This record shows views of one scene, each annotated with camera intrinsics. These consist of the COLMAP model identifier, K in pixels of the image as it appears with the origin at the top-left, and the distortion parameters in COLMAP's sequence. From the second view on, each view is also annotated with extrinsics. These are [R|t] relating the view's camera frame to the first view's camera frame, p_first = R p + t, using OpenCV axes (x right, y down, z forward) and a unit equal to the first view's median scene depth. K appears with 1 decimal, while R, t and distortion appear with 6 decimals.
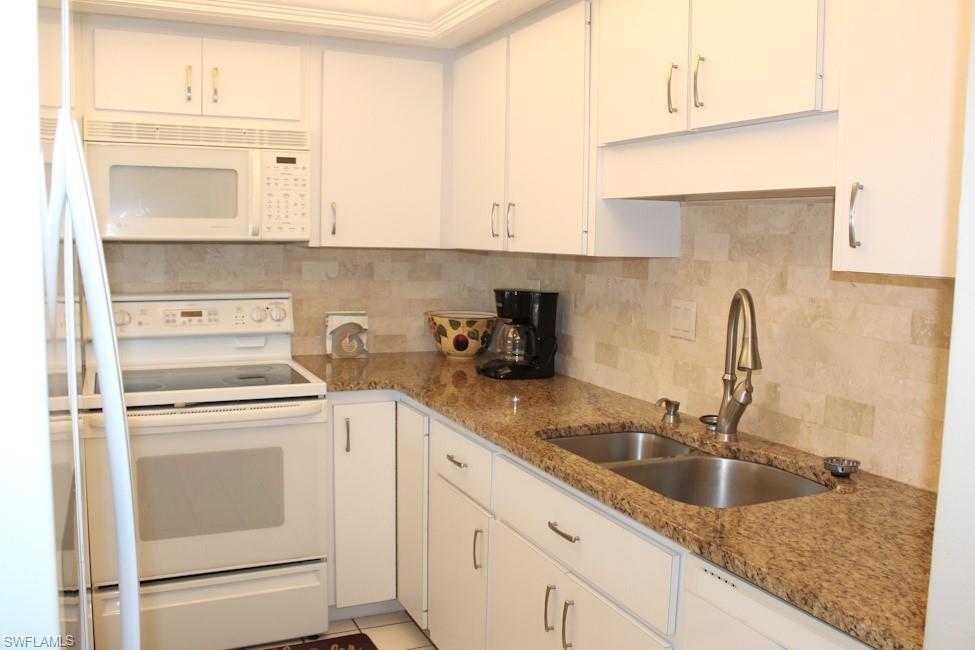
lens RADIAL K [[824.3, 0, 483.0], [0, 824.3, 324.1], [0, 0, 1]] dist [-0.130848, 0.064009]
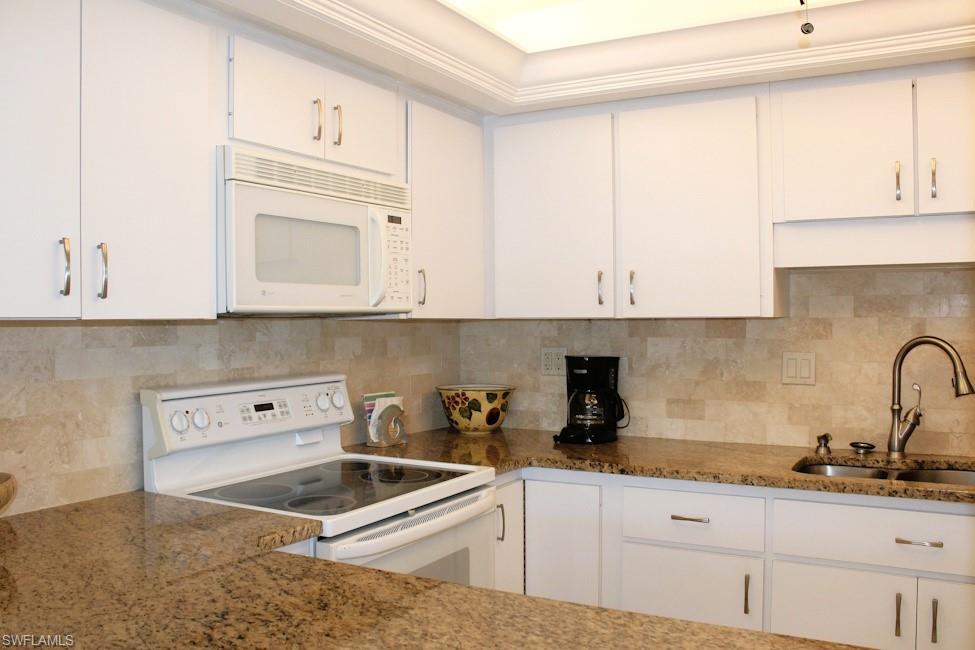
lens RADIAL K [[824.3, 0, 481.4], [0, 824.3, 327.2], [0, 0, 1]] dist [-0.130848, 0.064009]
pose [[0.820193, -0.029891, 0.571305, -0.694392], [0.081749, 0.994509, -0.065330, -0.022623], [-0.566215, 0.100287, 0.818134, 0.249141]]
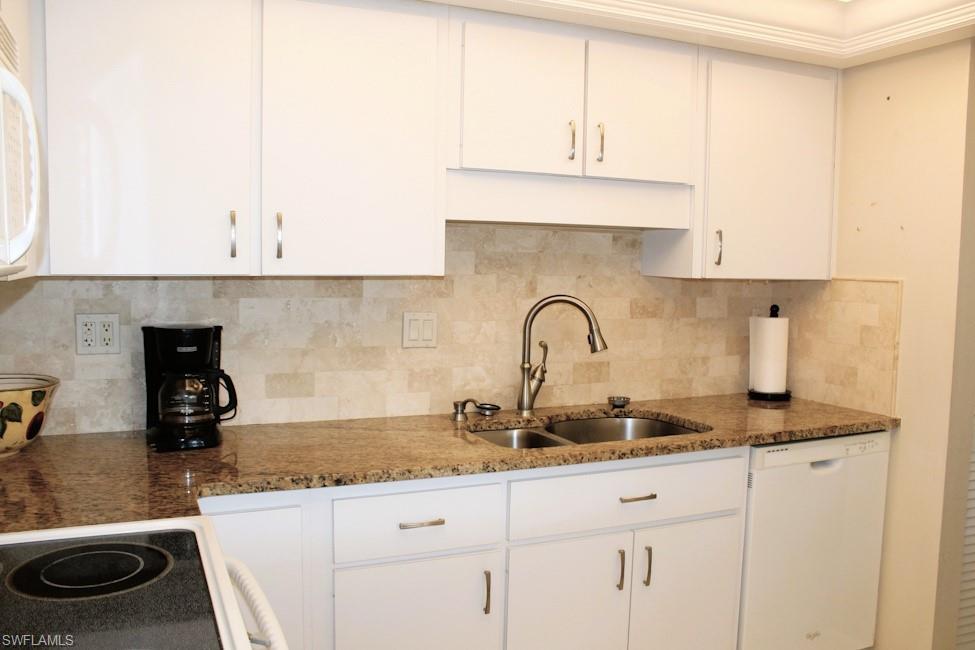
lens RADIAL K [[824.3, 0, 478.8], [0, 824.3, 326.4], [0, 0, 1]] dist [-0.130848, 0.064009]
pose [[0.029832, -0.104438, 0.994084, -0.719840], [0.088979, 0.990856, 0.101429, -0.098199], [-0.995587, 0.085427, 0.038852, 0.755620]]
